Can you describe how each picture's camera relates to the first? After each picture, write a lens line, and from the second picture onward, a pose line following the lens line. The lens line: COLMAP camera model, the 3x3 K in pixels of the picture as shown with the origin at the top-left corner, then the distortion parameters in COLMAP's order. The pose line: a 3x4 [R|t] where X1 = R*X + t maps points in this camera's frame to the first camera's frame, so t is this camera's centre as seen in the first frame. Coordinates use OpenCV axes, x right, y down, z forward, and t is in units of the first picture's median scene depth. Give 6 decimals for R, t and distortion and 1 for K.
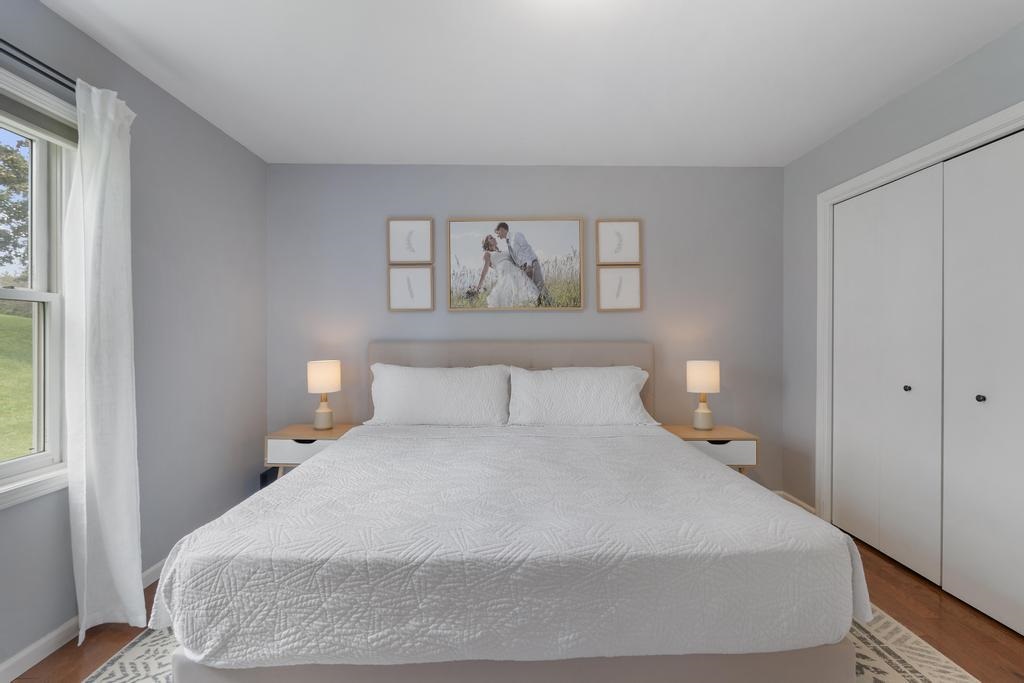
lens RADIAL K [[476.0, 0, 511.1], [0, 476.0, 335.9], [0, 0, 1]] dist [0.004556, -0.000089]
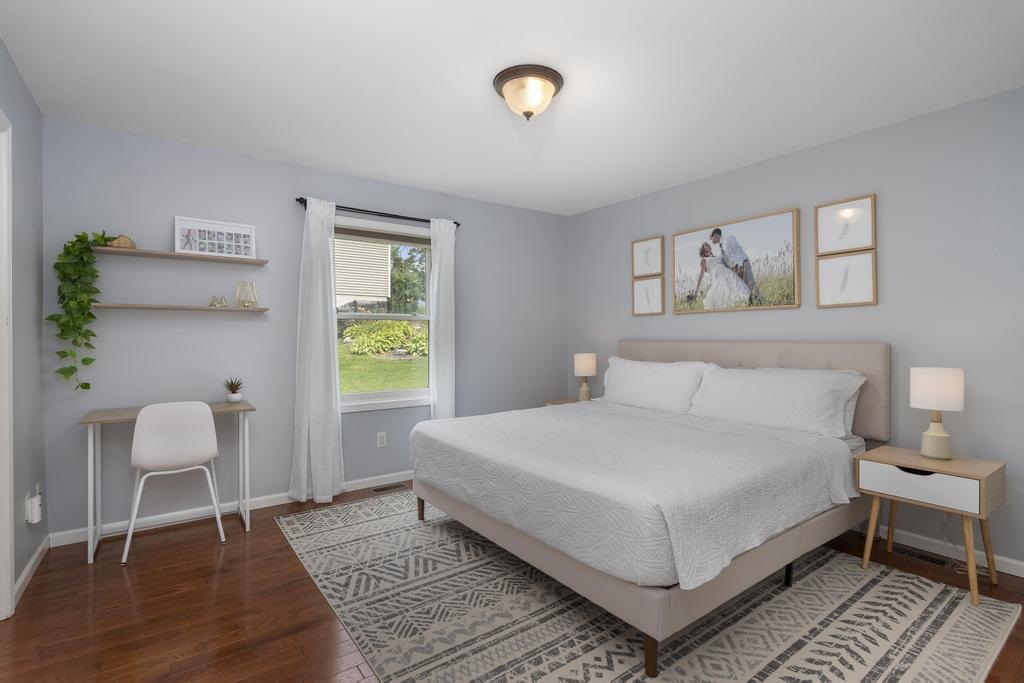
lens RADIAL K [[476.0, 0, 510.5], [0, 476.0, 341.5], [0, 0, 1]] dist [0.004556, -0.000089]
pose [[0.582065, 0.008913, -0.813093, 0.580928], [0.001899, 0.999922, 0.012320, -0.000293], [0.813140, -0.008715, 0.582003, 0.005766]]
